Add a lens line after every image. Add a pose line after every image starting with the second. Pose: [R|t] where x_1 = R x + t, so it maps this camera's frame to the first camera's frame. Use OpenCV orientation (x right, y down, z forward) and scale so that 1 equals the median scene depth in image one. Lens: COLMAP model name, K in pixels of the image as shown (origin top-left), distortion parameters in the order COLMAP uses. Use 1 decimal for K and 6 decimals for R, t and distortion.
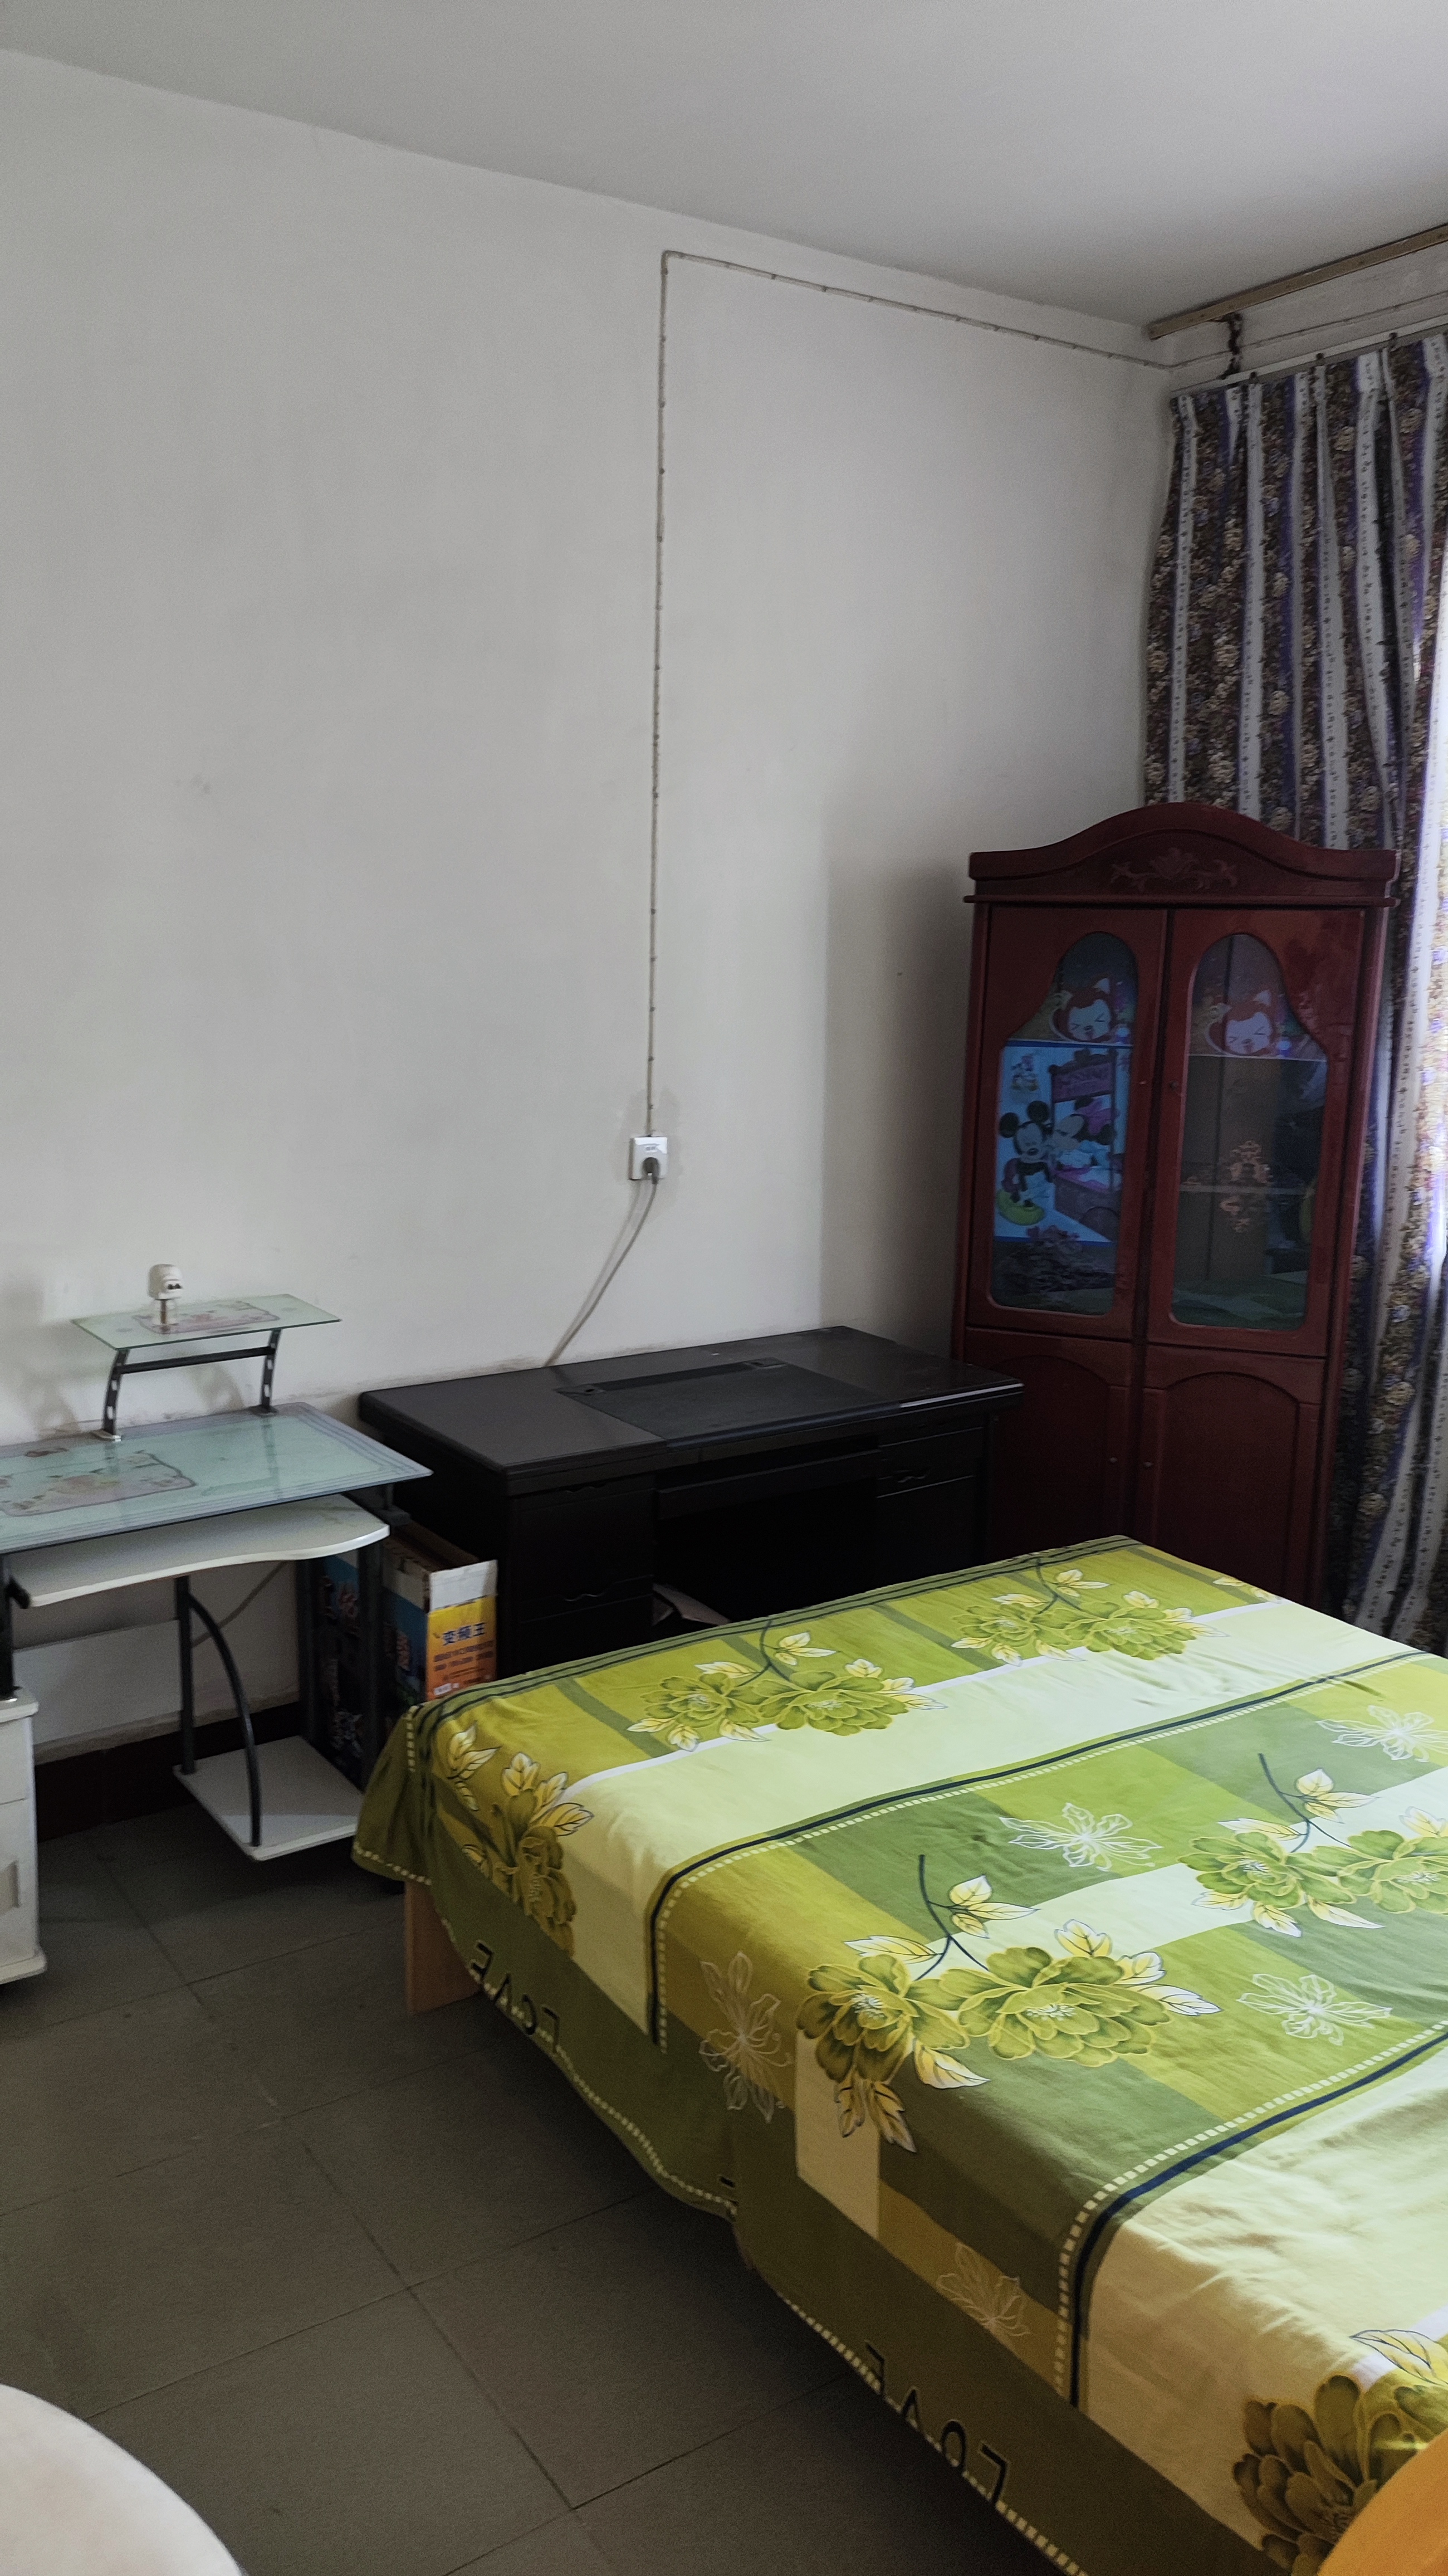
lens RADIAL K [[1948.4, 0, 724.0], [0, 1948.4, 1288.0], [0, 0, 1]] dist [0.113348, -0.000404]
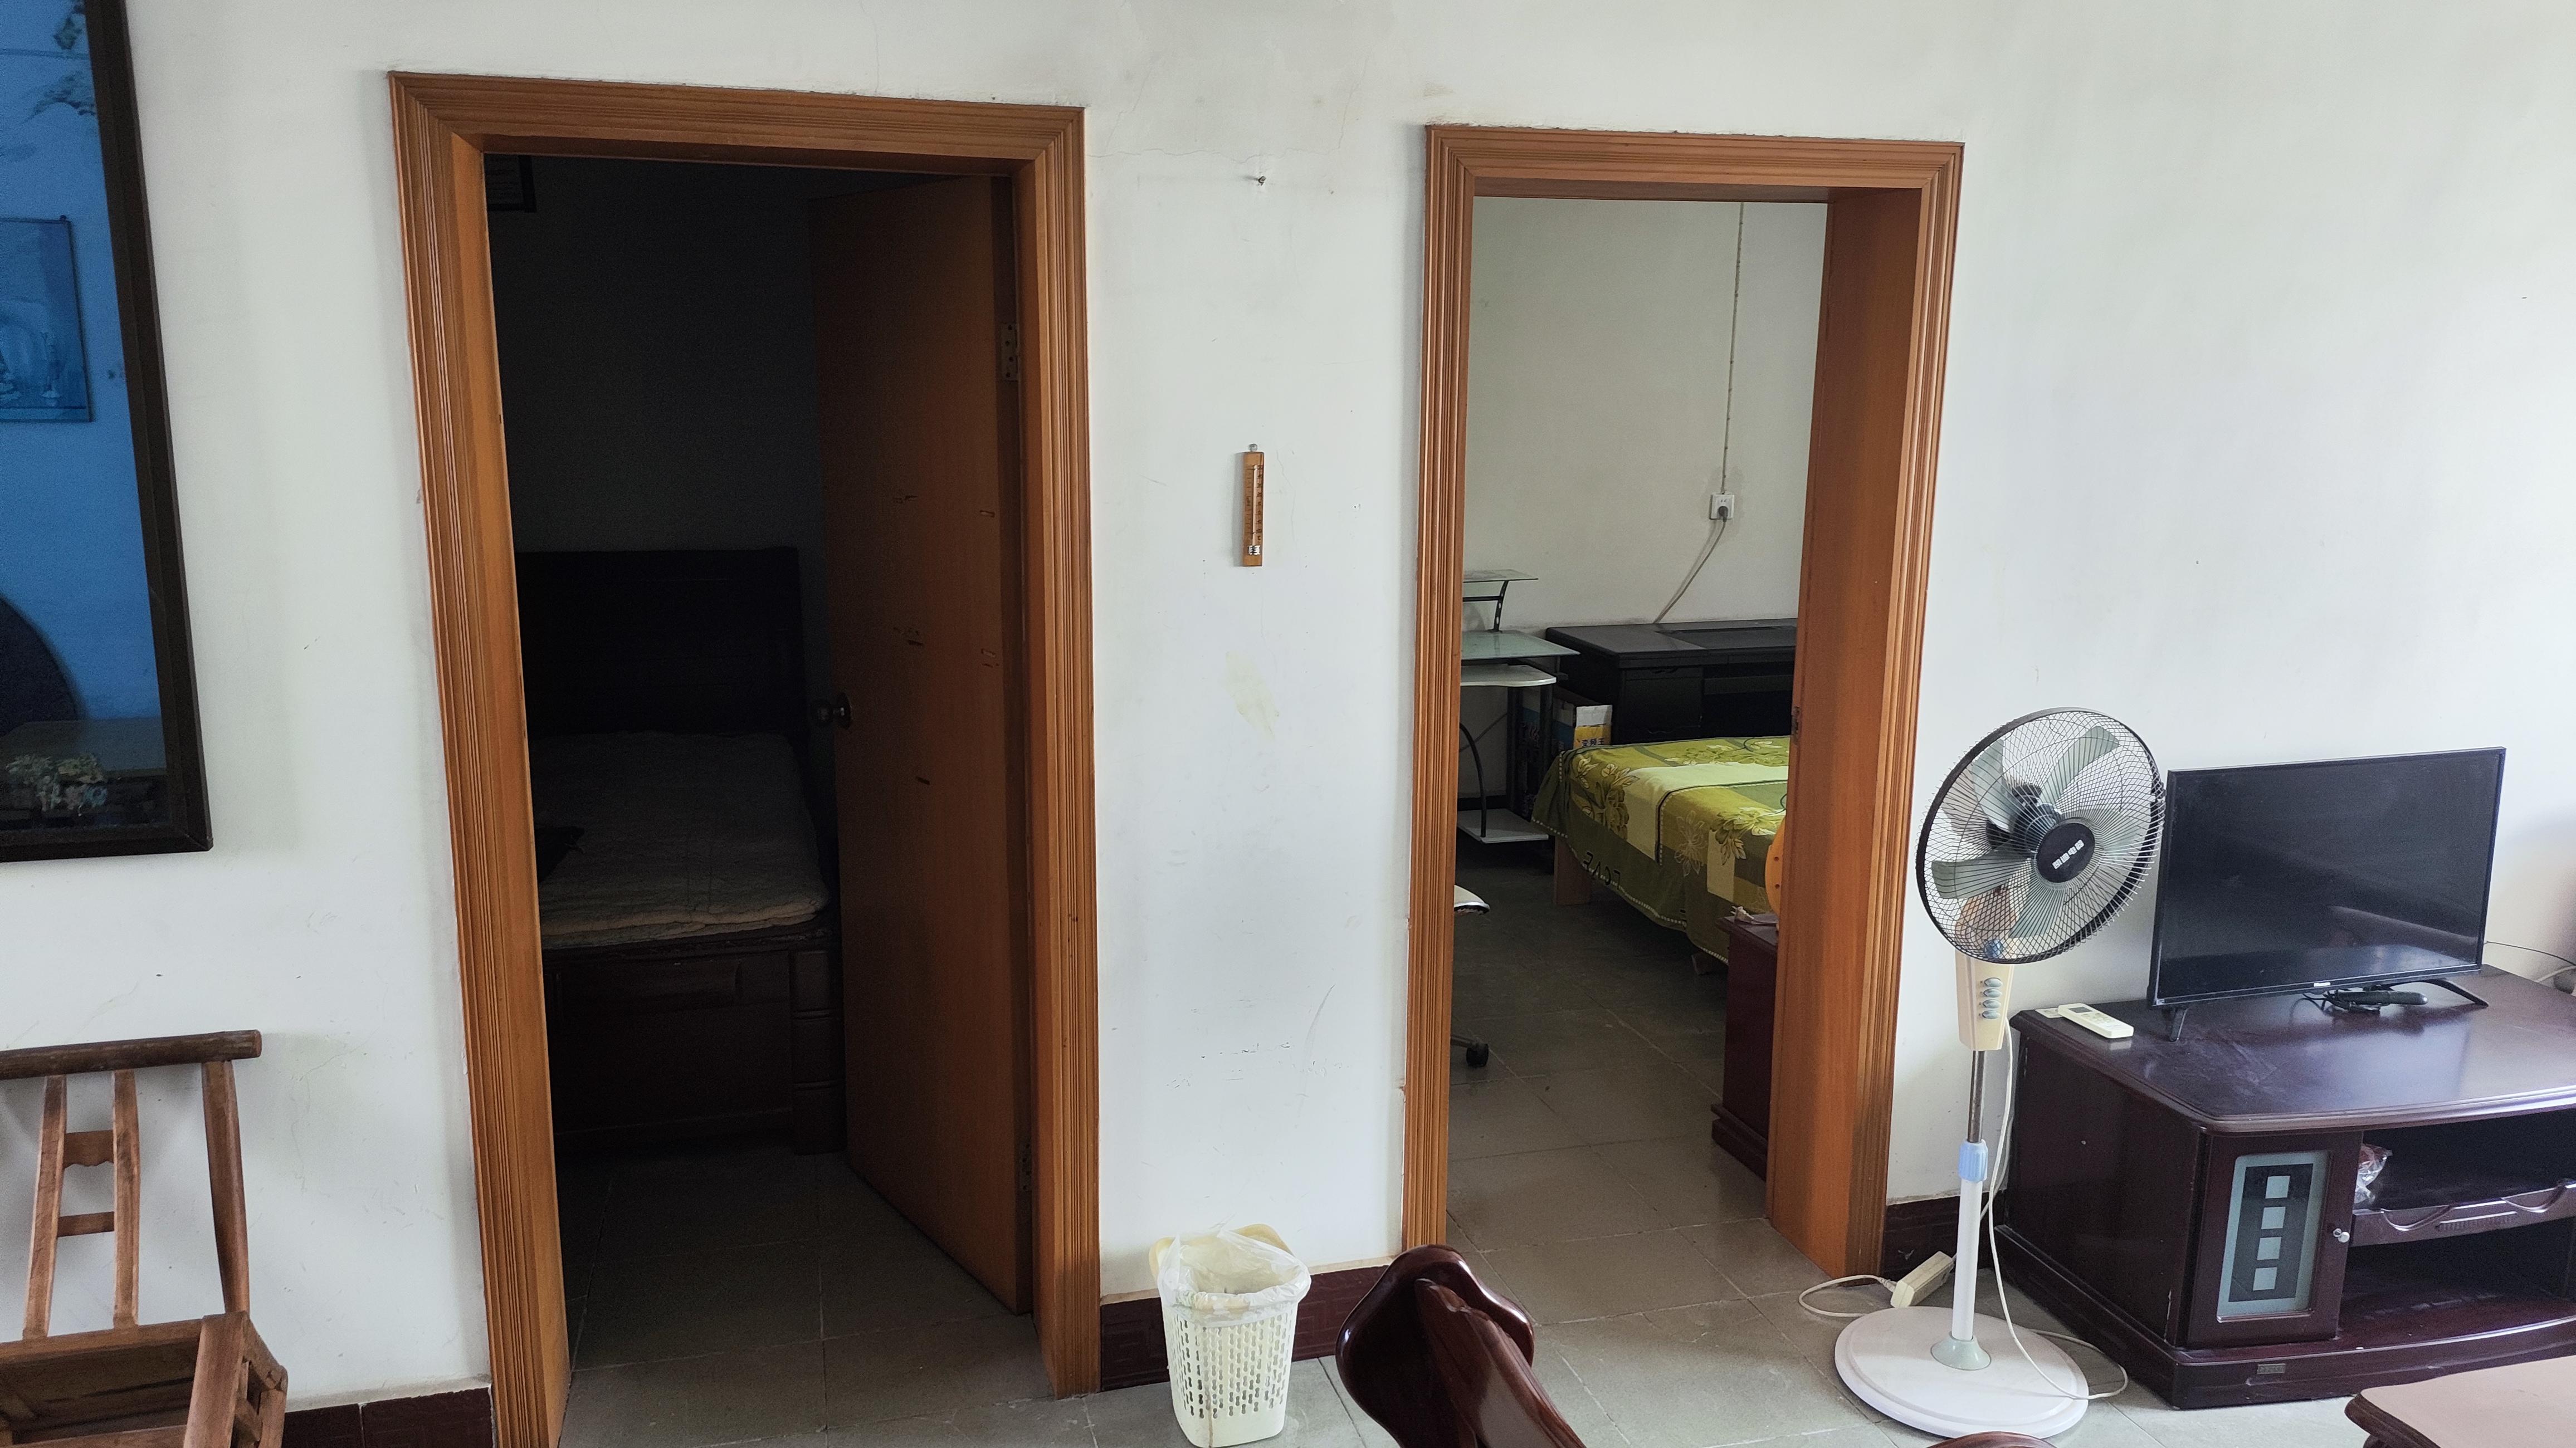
lens RADIAL K [[1897.4, 0, 1288.0], [0, 1897.4, 724.0], [0, 0, 1]] dist [-0.009115, -0.001796]
pose [[0.944772, 0.050107, -0.323875, 0.185558], [-0.050781, 0.998689, 0.006374, 0.163626], [0.323770, 0.010425, 0.946079, -0.851242]]
